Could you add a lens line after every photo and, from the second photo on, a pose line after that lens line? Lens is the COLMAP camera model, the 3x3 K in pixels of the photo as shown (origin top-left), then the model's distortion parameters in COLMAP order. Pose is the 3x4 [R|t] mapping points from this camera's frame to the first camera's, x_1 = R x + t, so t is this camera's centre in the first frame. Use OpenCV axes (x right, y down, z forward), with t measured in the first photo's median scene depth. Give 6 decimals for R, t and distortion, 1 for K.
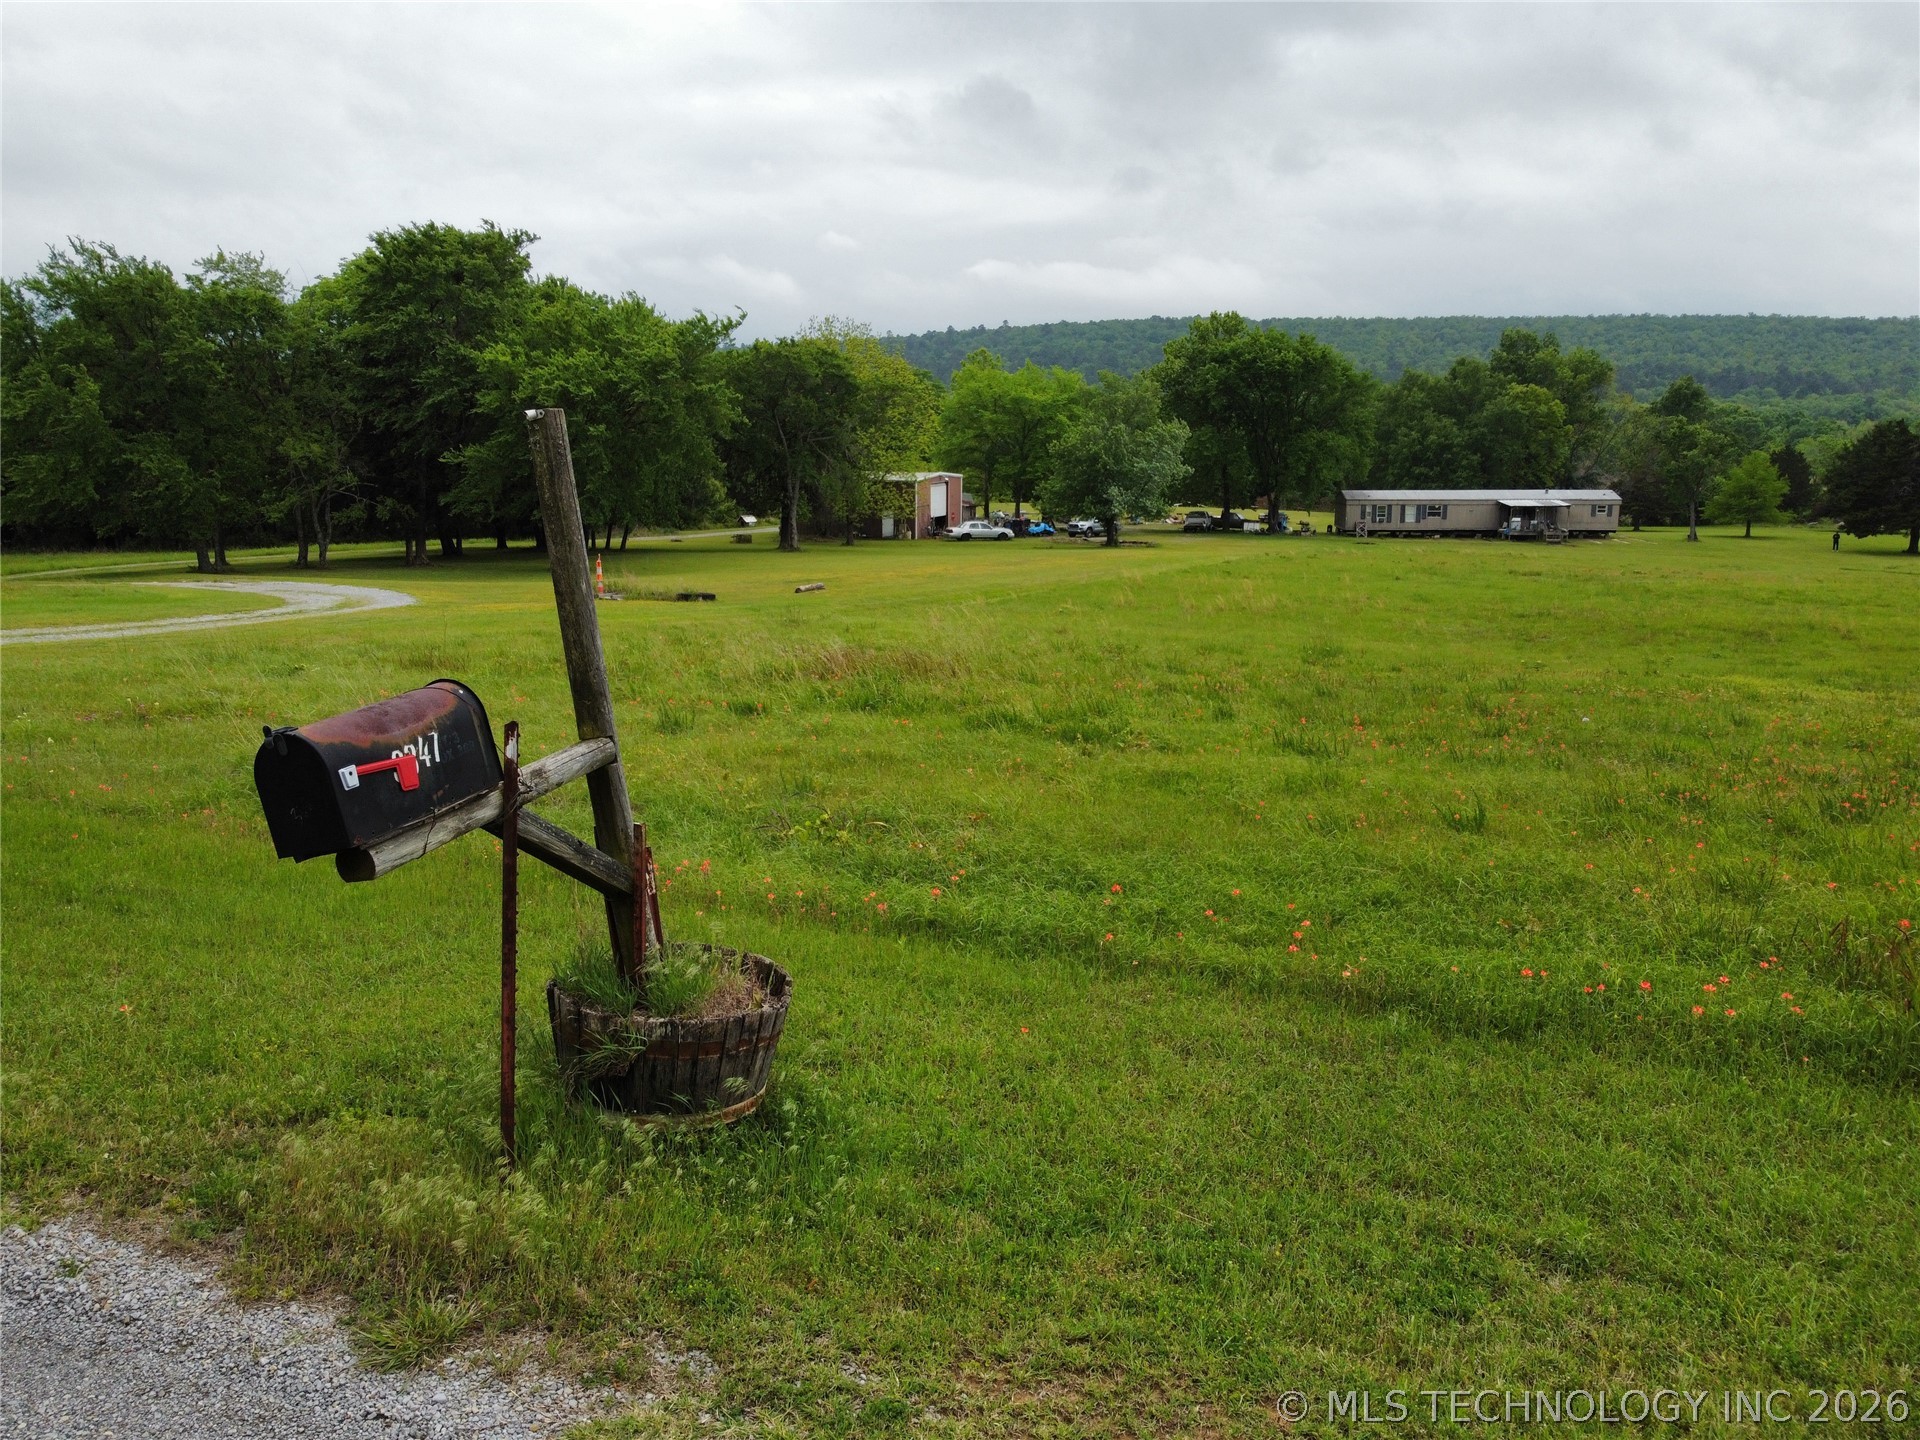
lens RADIAL K [[1459.5, 0, 957.3], [0, 1459.5, 717.6], [0, 0, 1]] dist [-0.006460, 0.000516]
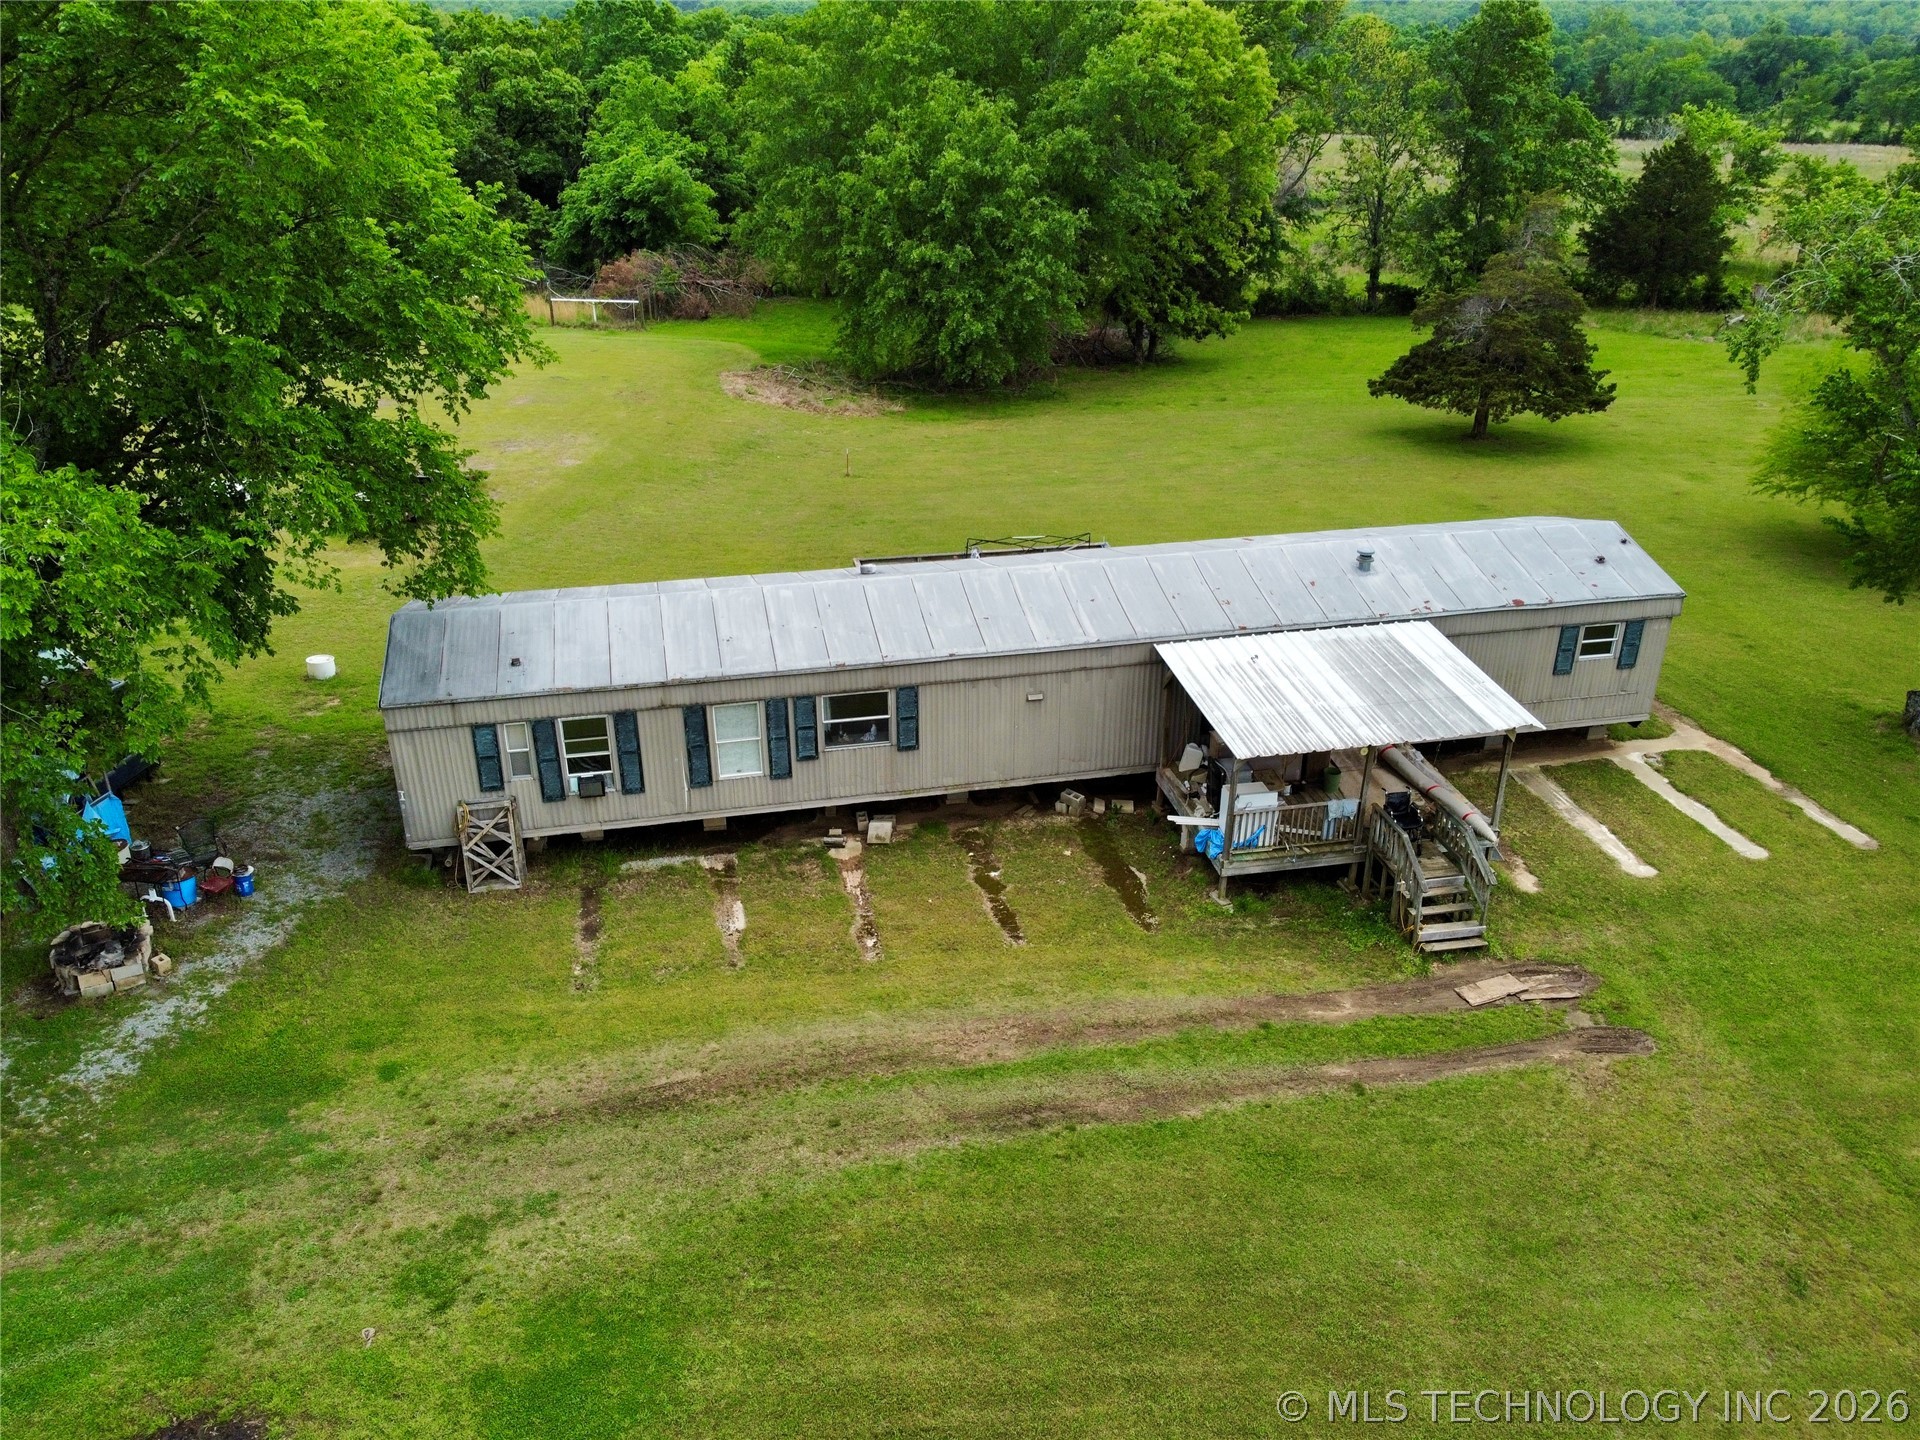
lens RADIAL K [[1459.5, 0, 957.3], [0, 1459.5, 717.6], [0, 0, 1]] dist [-0.006460, 0.000516]
pose [[0.965303, -0.111122, 0.236310, 0.296778], [0.051119, 0.967844, 0.246303, -0.191916], [-0.256081, -0.225677, 0.939943, 0.819245]]
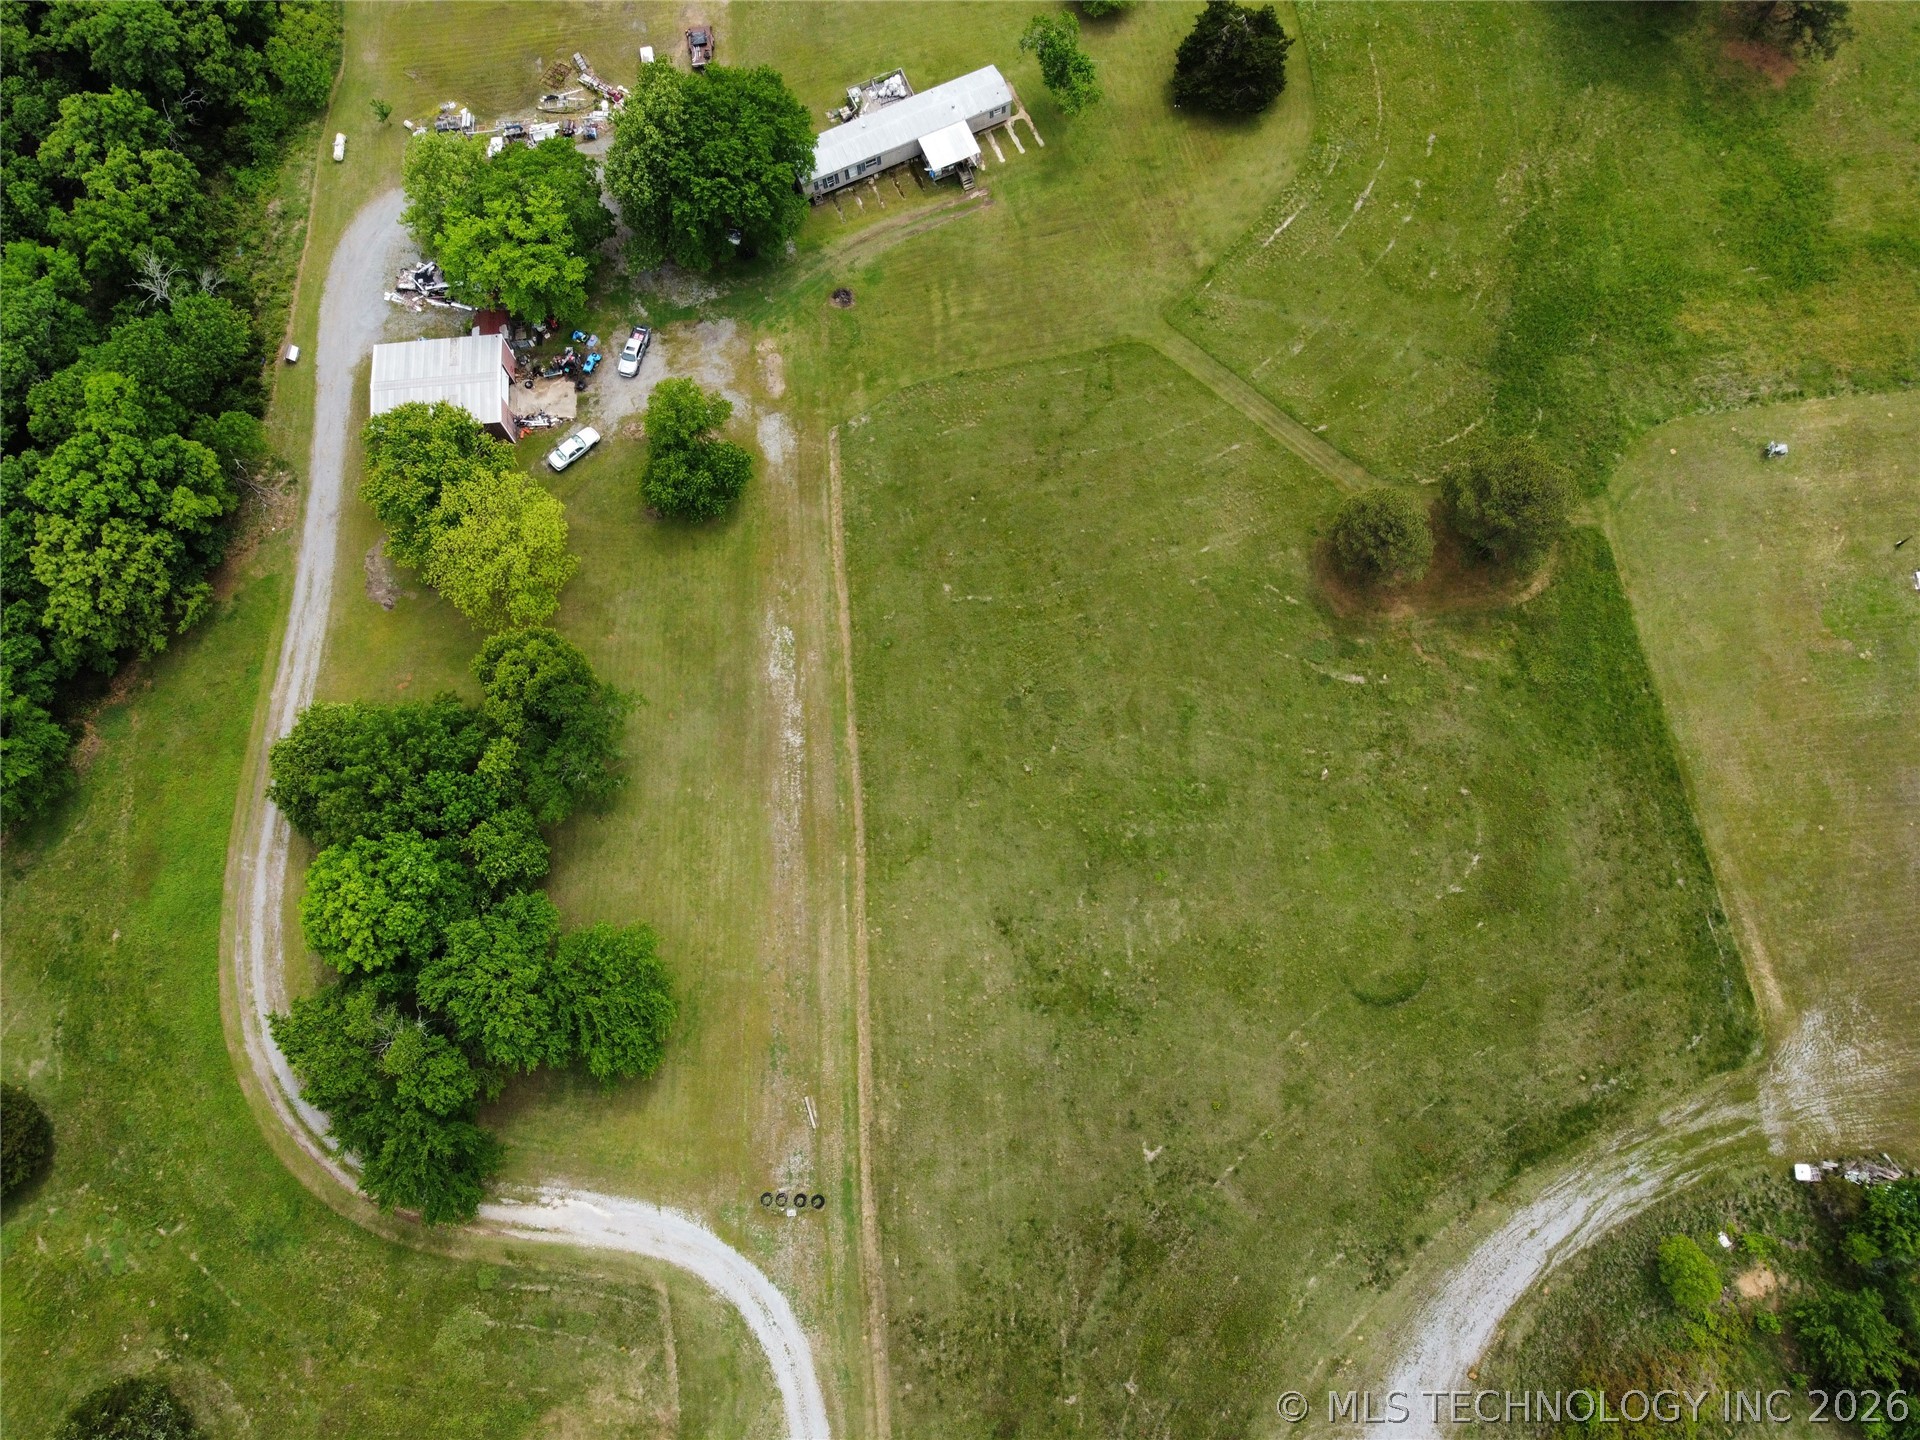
lens RADIAL K [[1459.5, 0, 957.3], [0, 1459.5, 717.6], [0, 0, 1]] dist [-0.006460, 0.000516]
pose [[0.886904, -0.444790, 0.124755, 0.045892], [0.109069, 0.464046, 0.879071, -0.963634], [-0.448894, -0.766044, 0.460077, 0.092209]]
